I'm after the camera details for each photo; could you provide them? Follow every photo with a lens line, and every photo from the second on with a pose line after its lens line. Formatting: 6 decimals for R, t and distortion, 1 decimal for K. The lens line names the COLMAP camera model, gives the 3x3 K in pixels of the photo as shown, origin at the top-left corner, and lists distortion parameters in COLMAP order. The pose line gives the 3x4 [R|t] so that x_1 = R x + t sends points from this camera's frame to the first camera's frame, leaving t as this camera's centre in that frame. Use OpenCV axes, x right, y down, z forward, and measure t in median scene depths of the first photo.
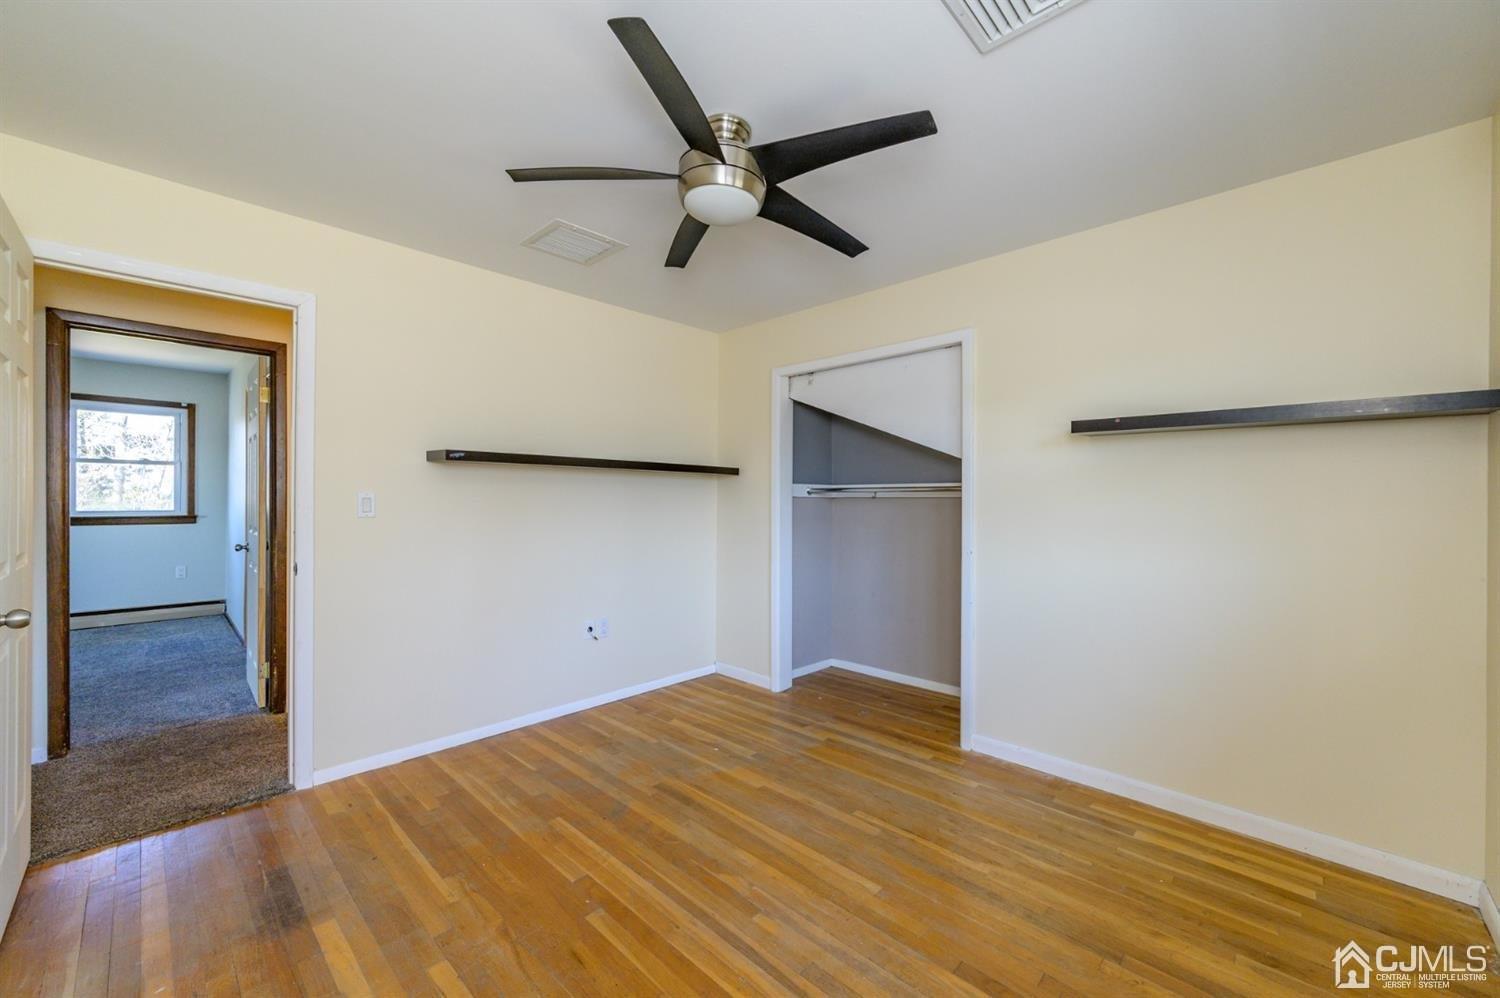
lens RADIAL K [[586.4, 0, 742.6], [0, 586.4, 499.8], [0, 0, 1]] dist [0.000299, -0.000347]
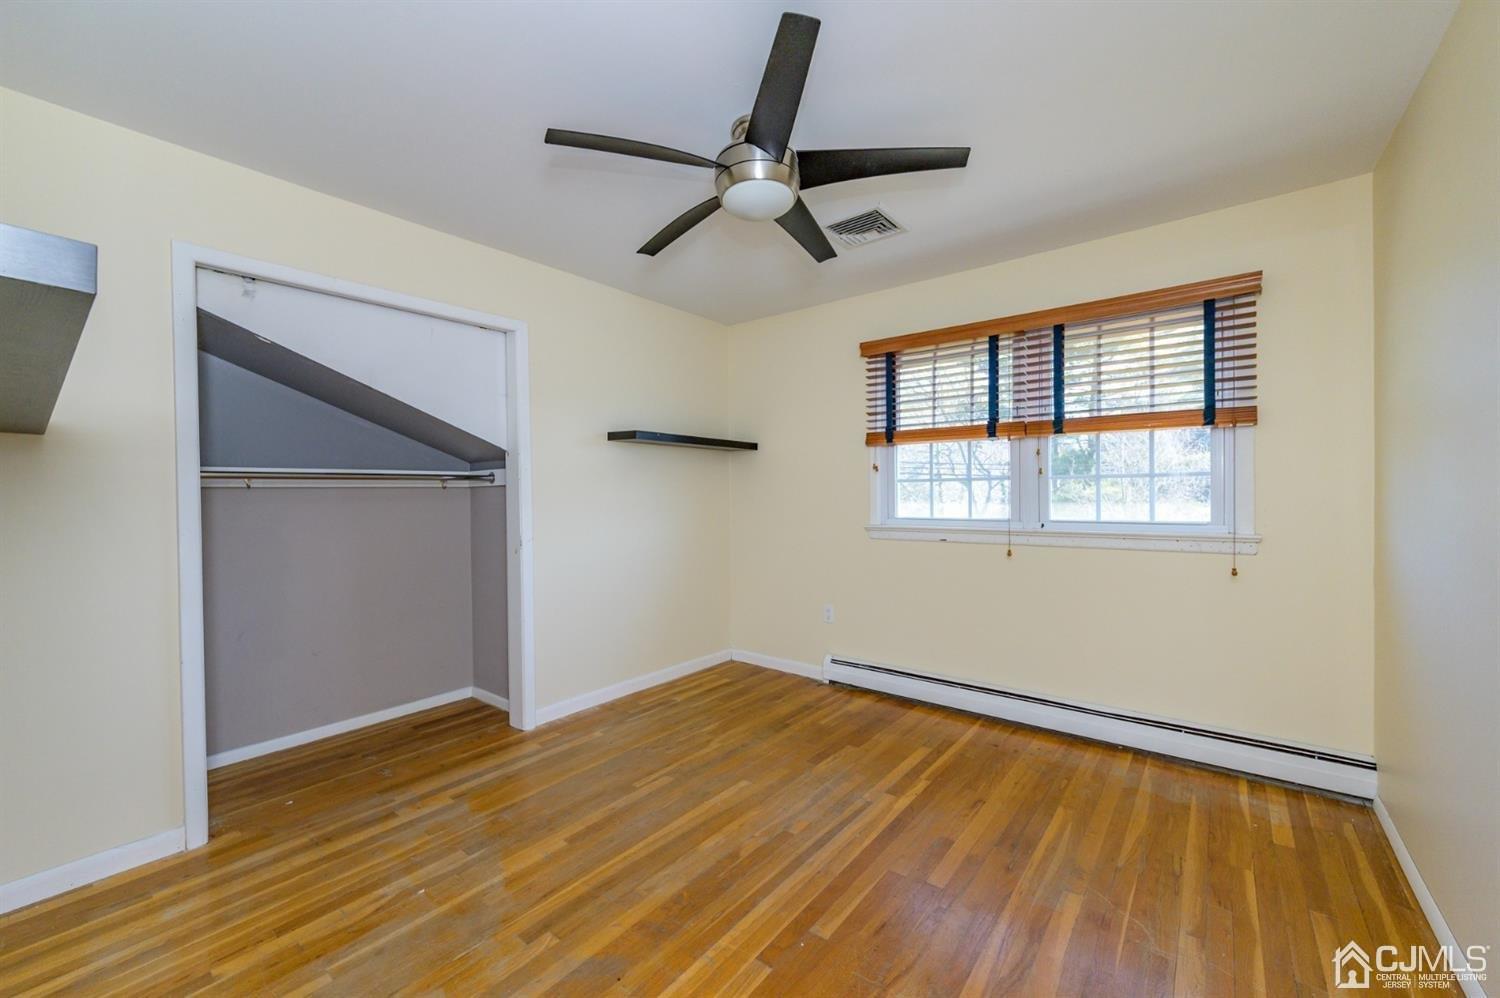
lens RADIAL K [[586.4, 0, 751.4], [0, 586.4, 497.6], [0, 0, 1]] dist [0.000299, -0.000347]
pose [[-0.093825, -0.010791, 0.995530, -0.792596], [0.012600, 0.999848, 0.012025, 0.010720], [-0.995509, 0.013672, -0.093675, 0.818097]]
